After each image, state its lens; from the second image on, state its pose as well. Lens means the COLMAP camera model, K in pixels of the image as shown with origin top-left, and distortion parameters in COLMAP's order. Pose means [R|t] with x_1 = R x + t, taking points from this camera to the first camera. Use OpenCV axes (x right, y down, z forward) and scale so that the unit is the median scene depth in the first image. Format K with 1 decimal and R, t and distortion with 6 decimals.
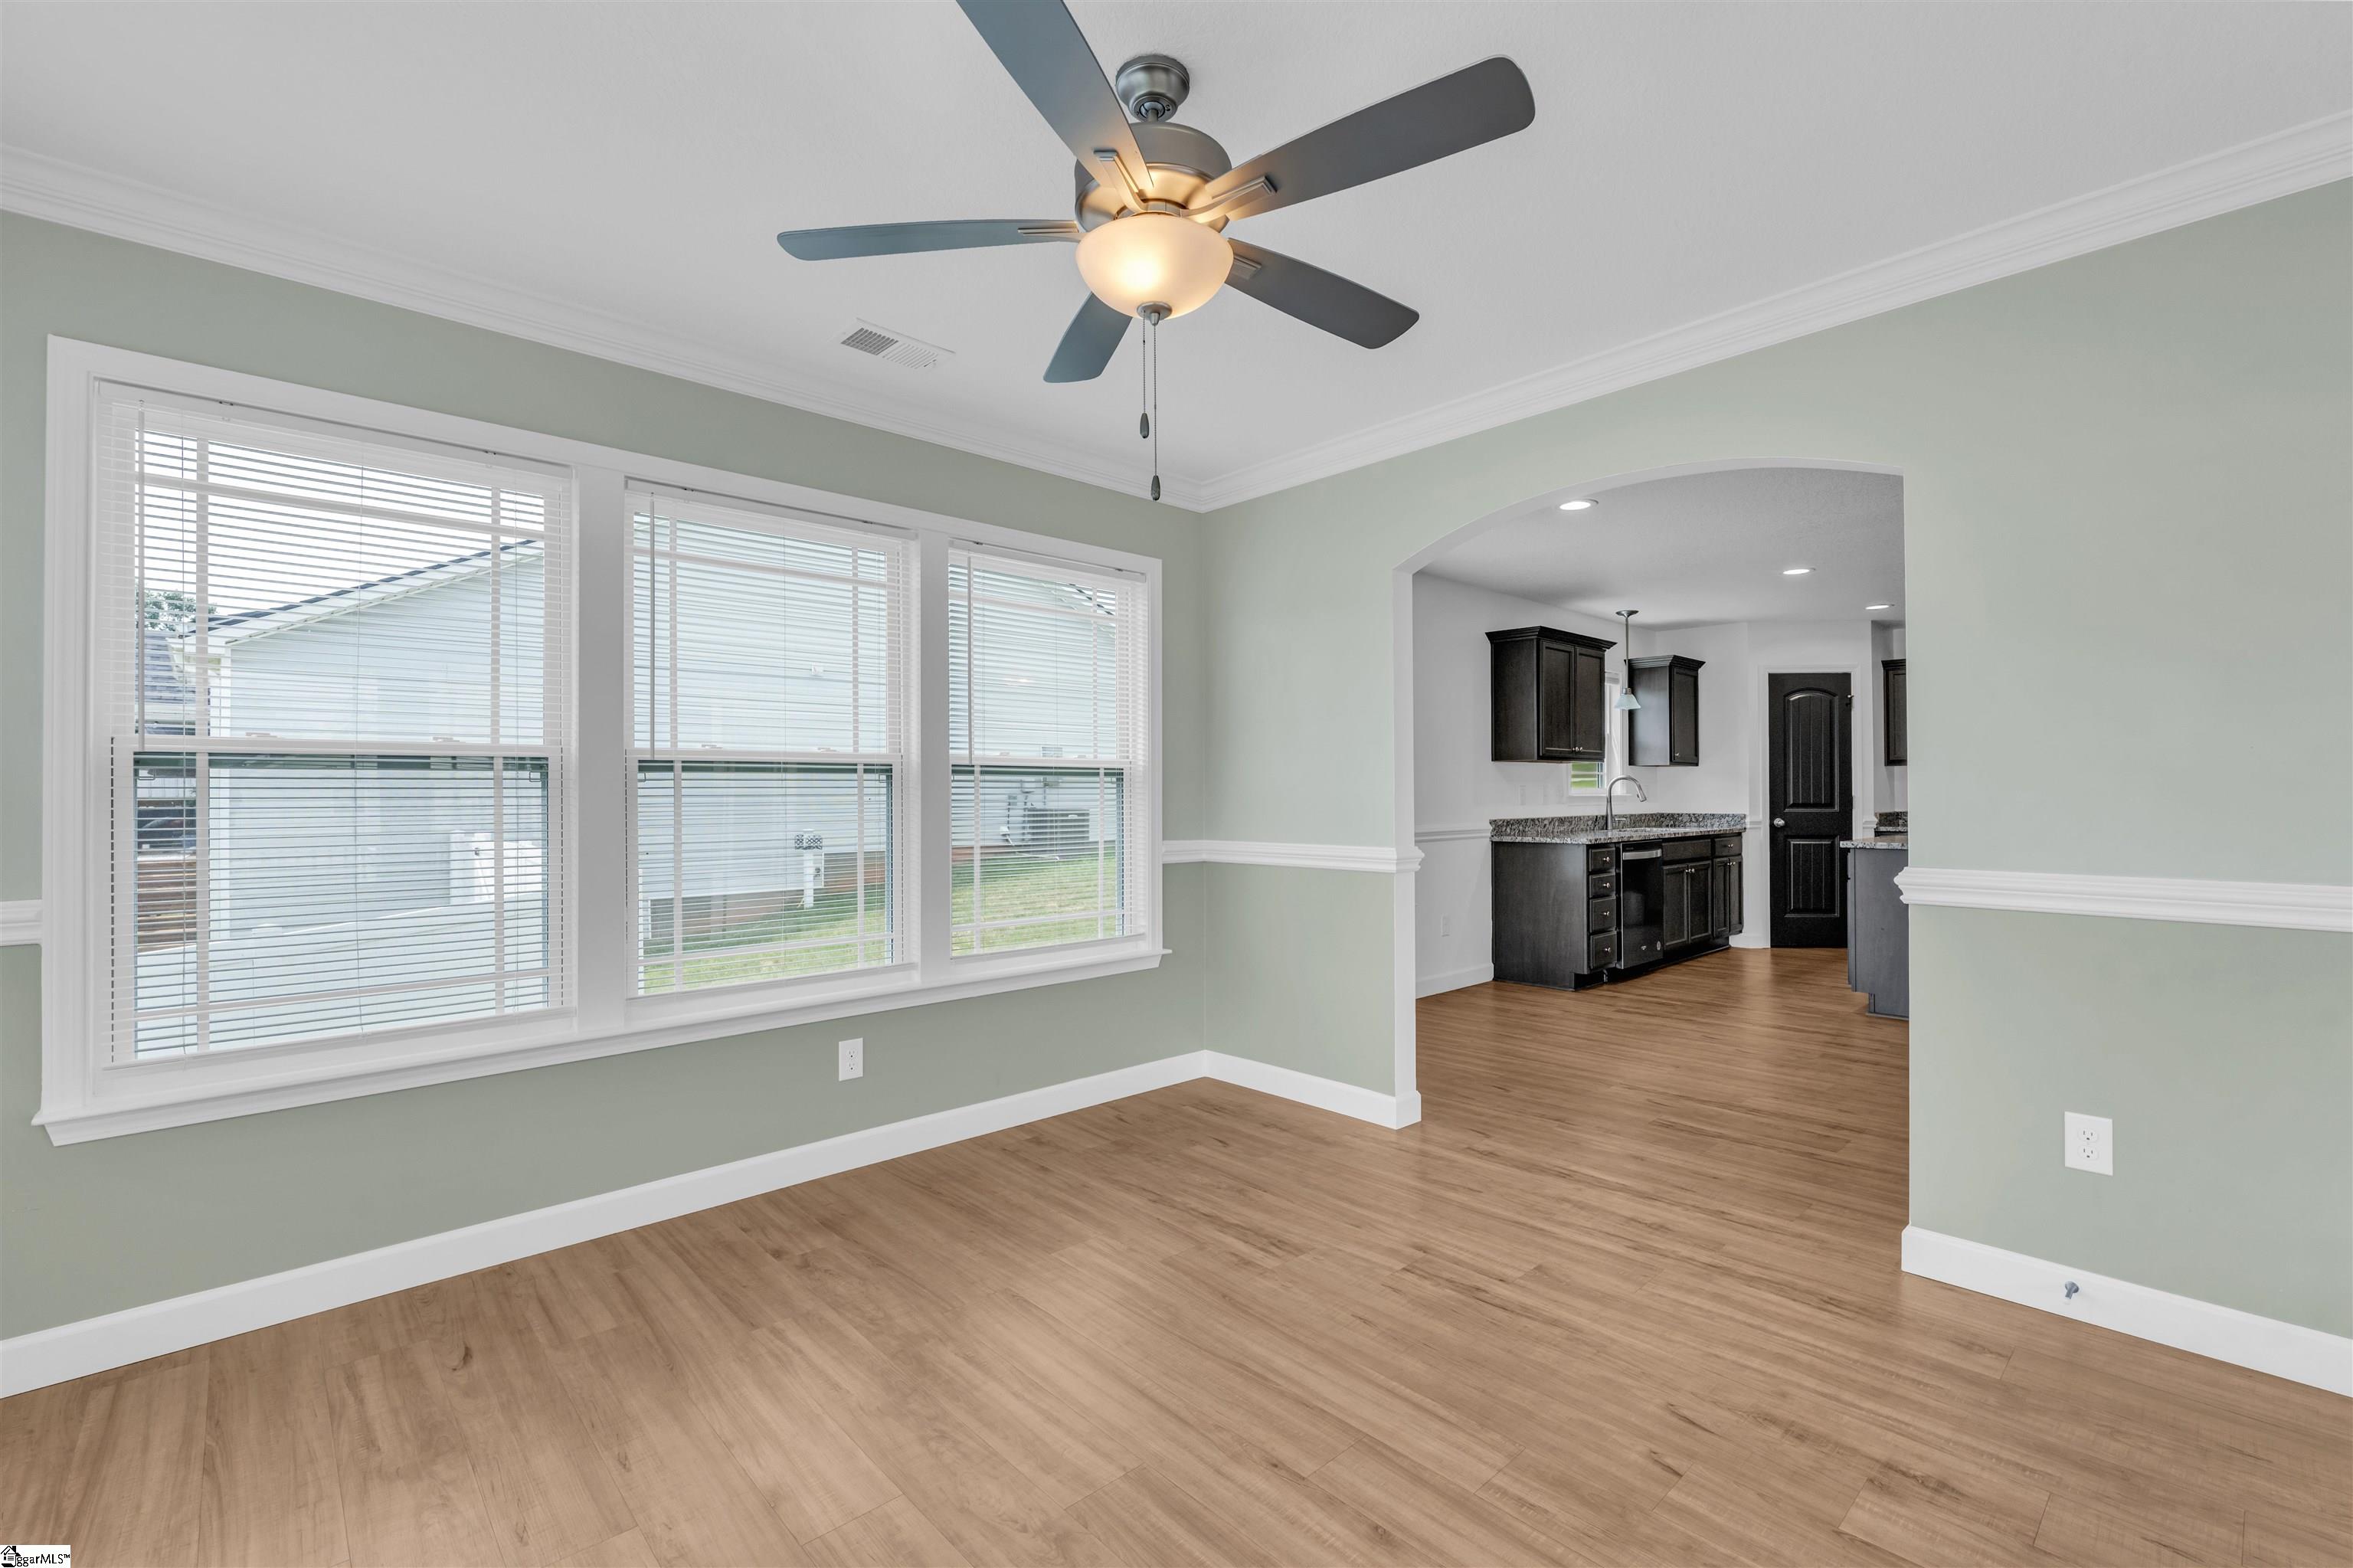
lens RADIAL K [[1031.4, 0, 1176.5], [0, 1031.4, 784.0], [0, 0, 1]] dist [-0.000822, -0.000292]
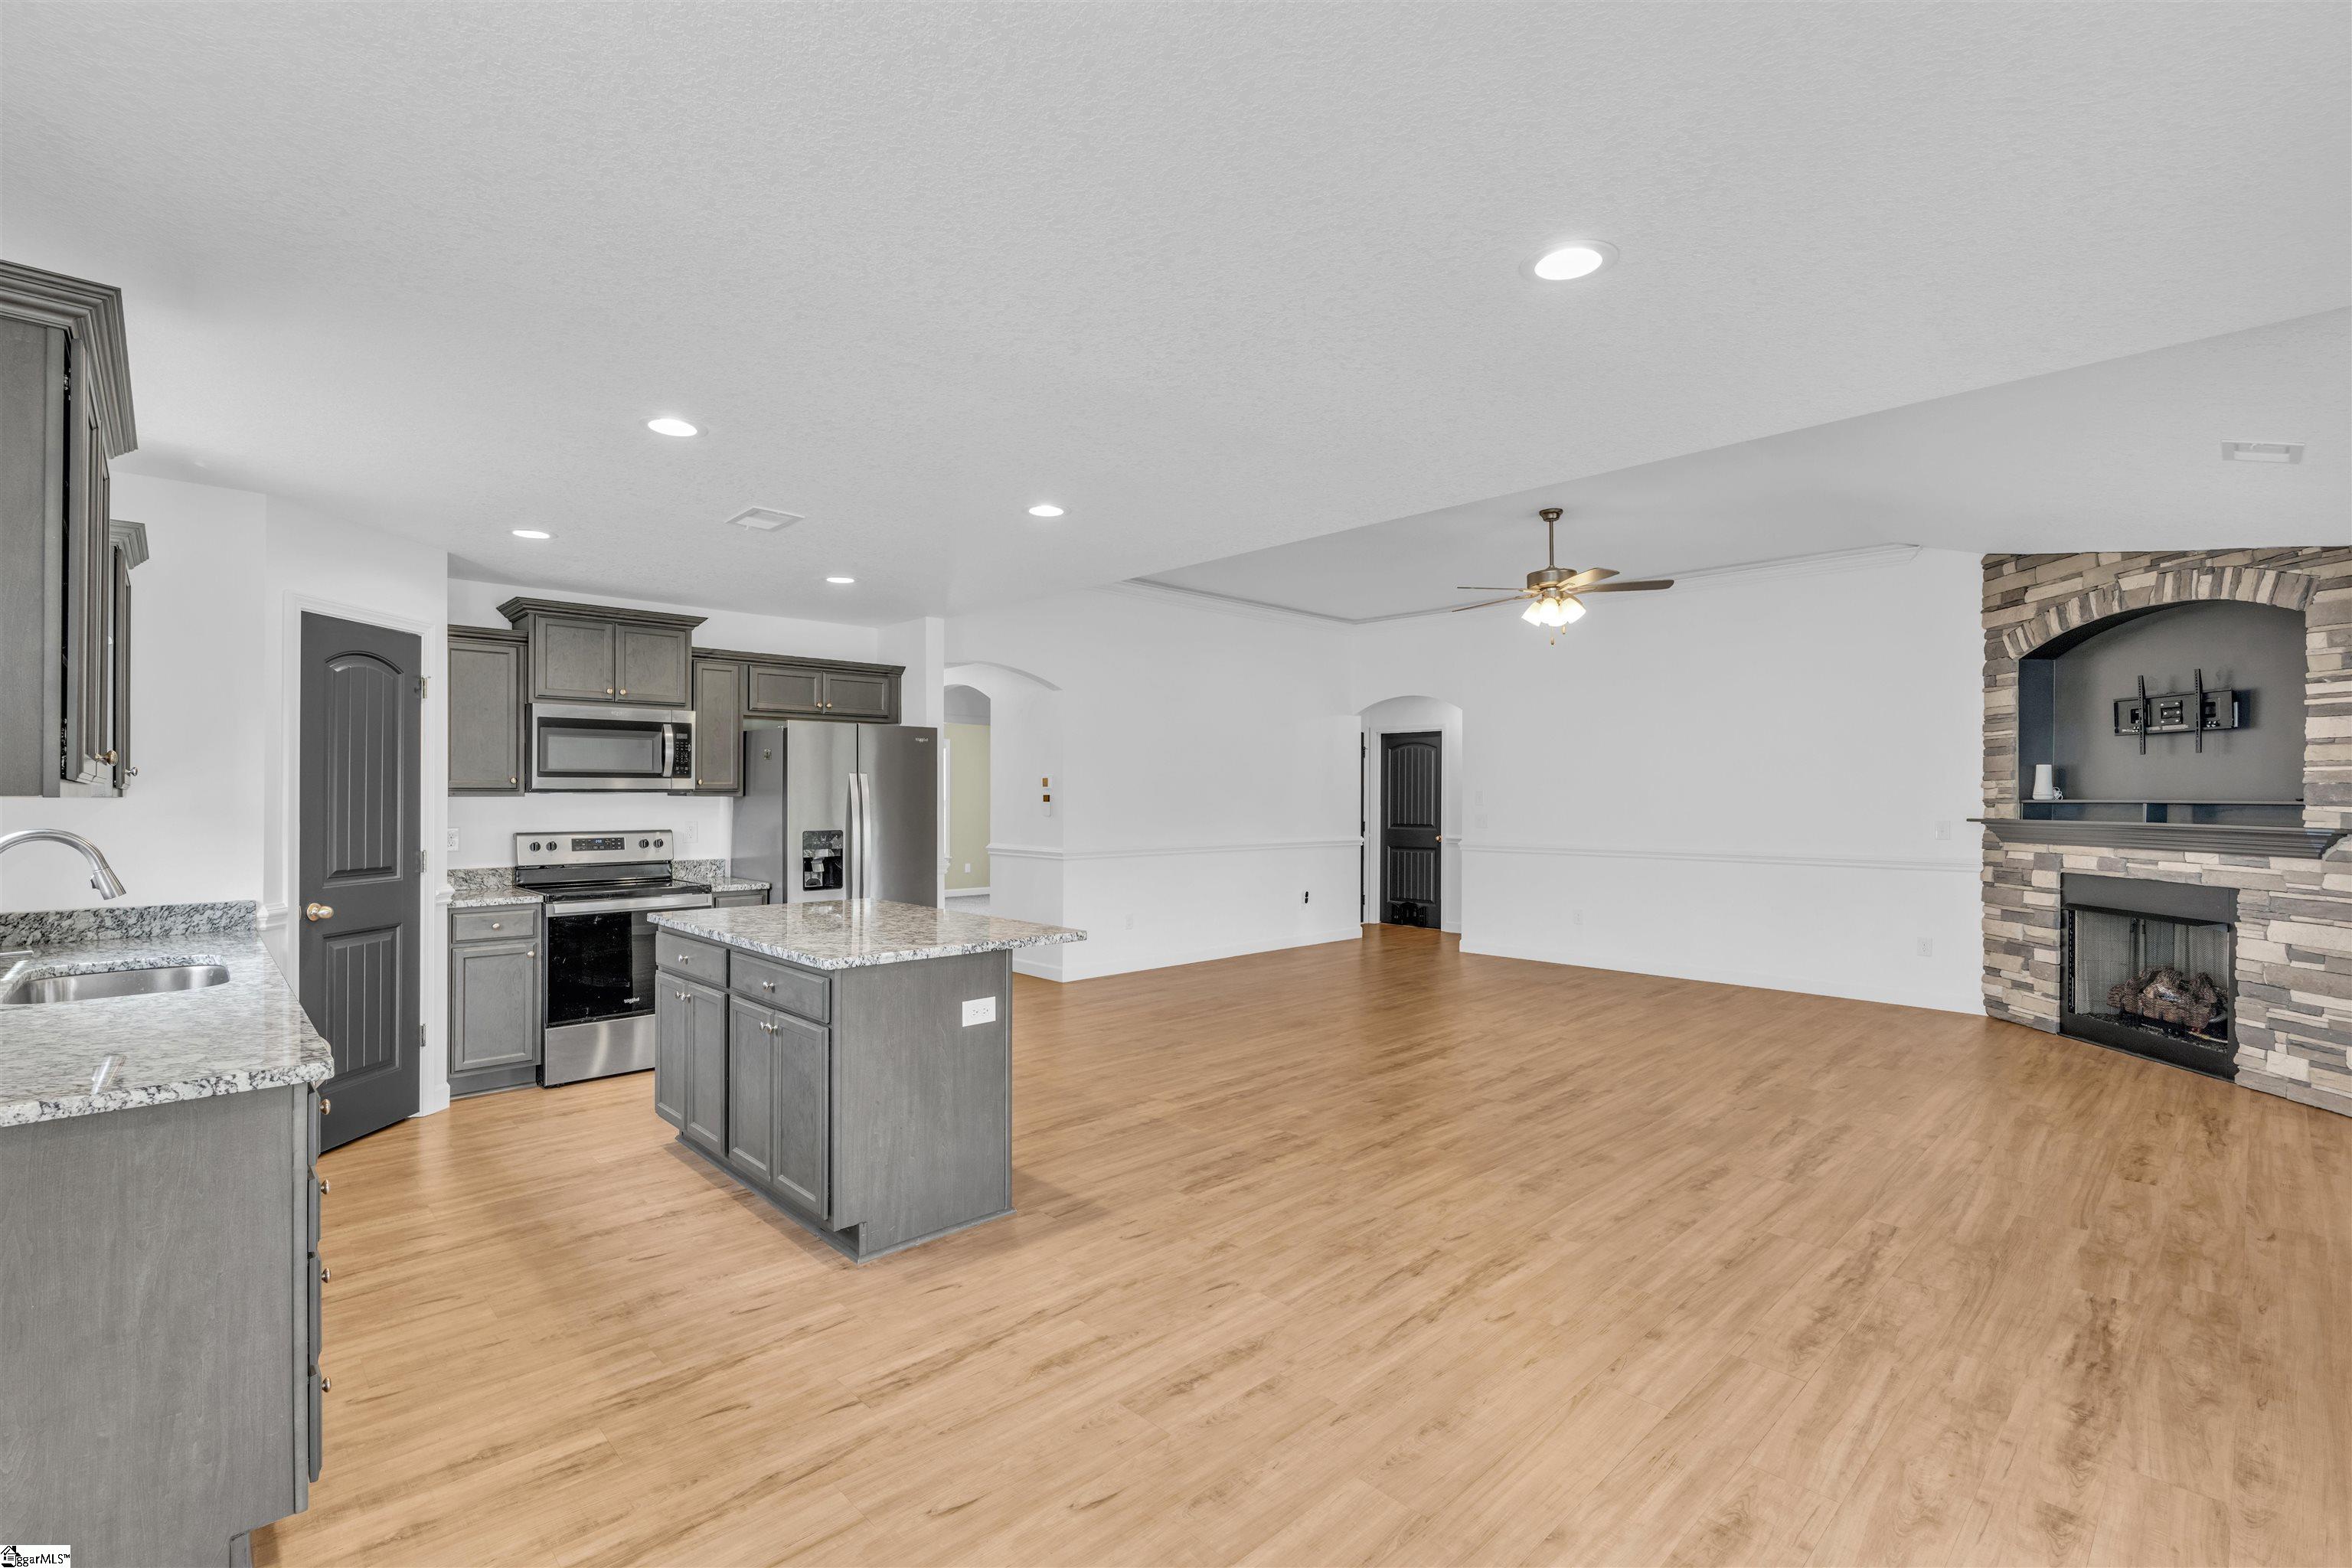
lens RADIAL K [[1052.7, 0, 1178.3], [0, 1052.7, 796.5], [0, 0, 1]] dist [-0.001849, -0.000528]
pose [[-0.014944, 0.002635, 0.999885, 0.064420], [-0.012002, 0.999924, -0.002814, -0.022203], [-0.999816, -0.012042, -0.014911, 0.588240]]
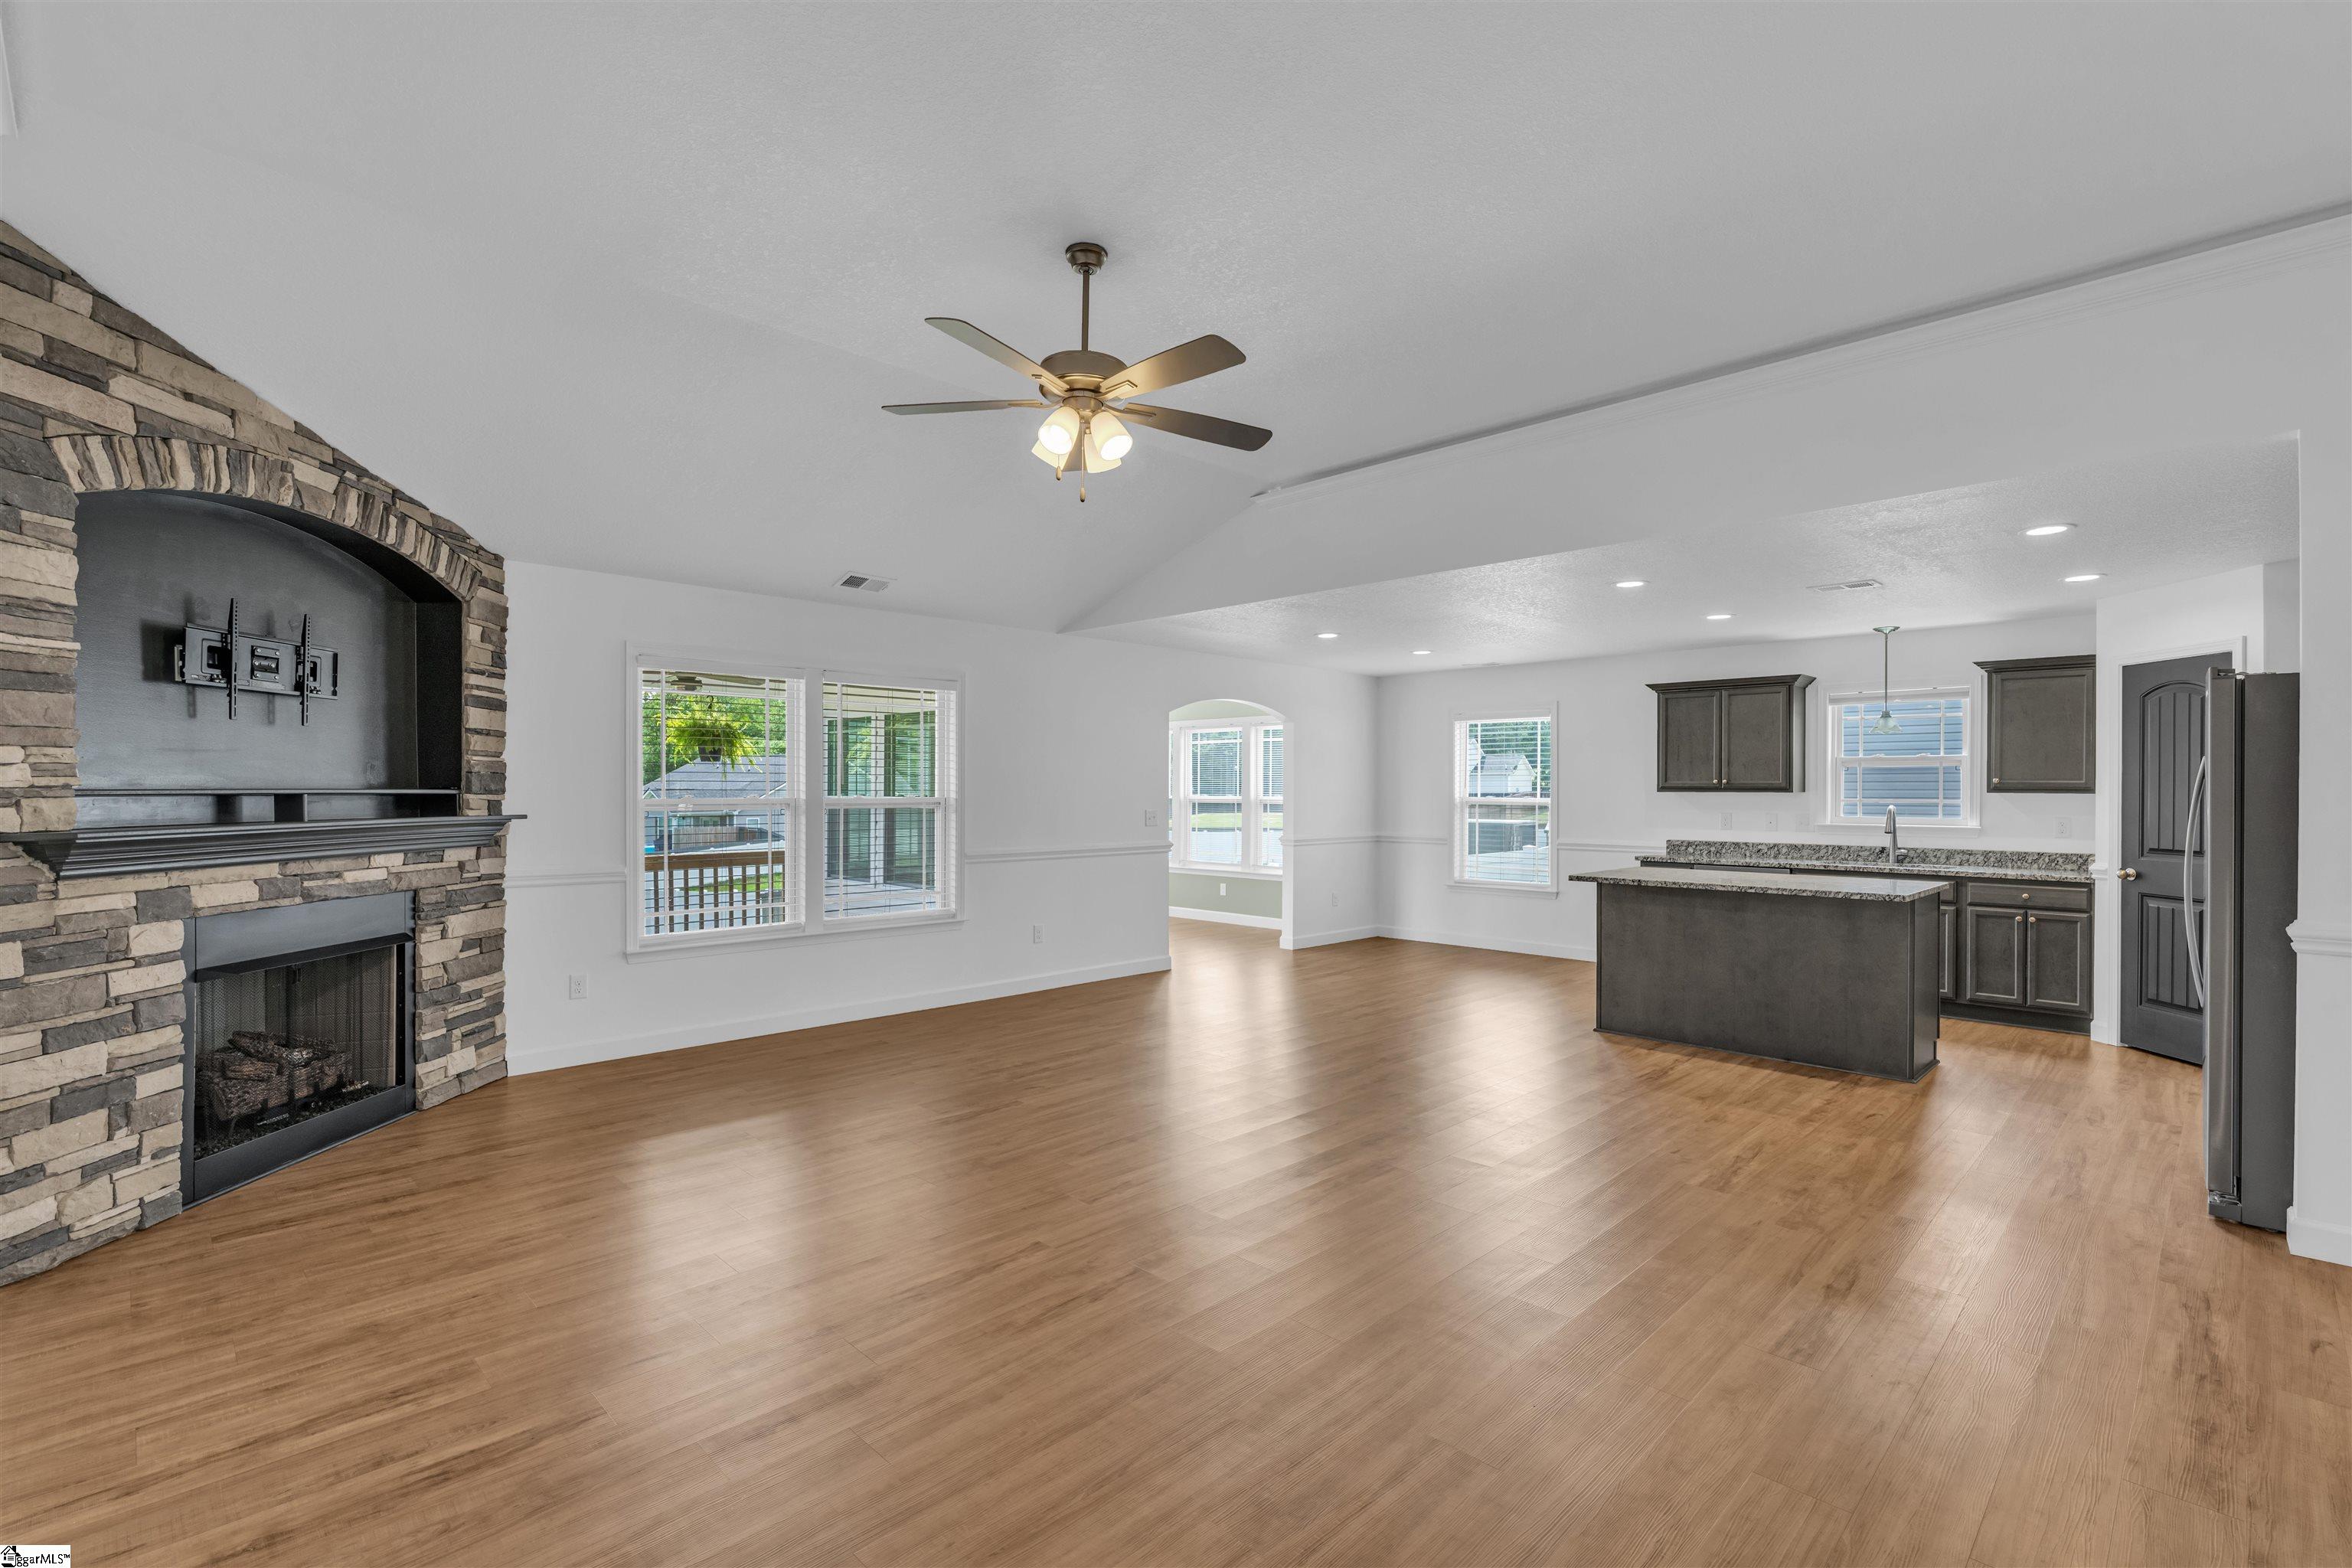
lens RADIAL K [[1060.2, 0, 1169.8], [0, 1060.2, 796.4], [0, 0, 1]] dist [-0.003914, -0.000164]
pose [[0.022923, 0.009151, -0.999695, 1.306011], [0.007259, 0.999930, 0.009320, -0.028219], [0.999711, -0.007471, 0.022855, 0.315122]]
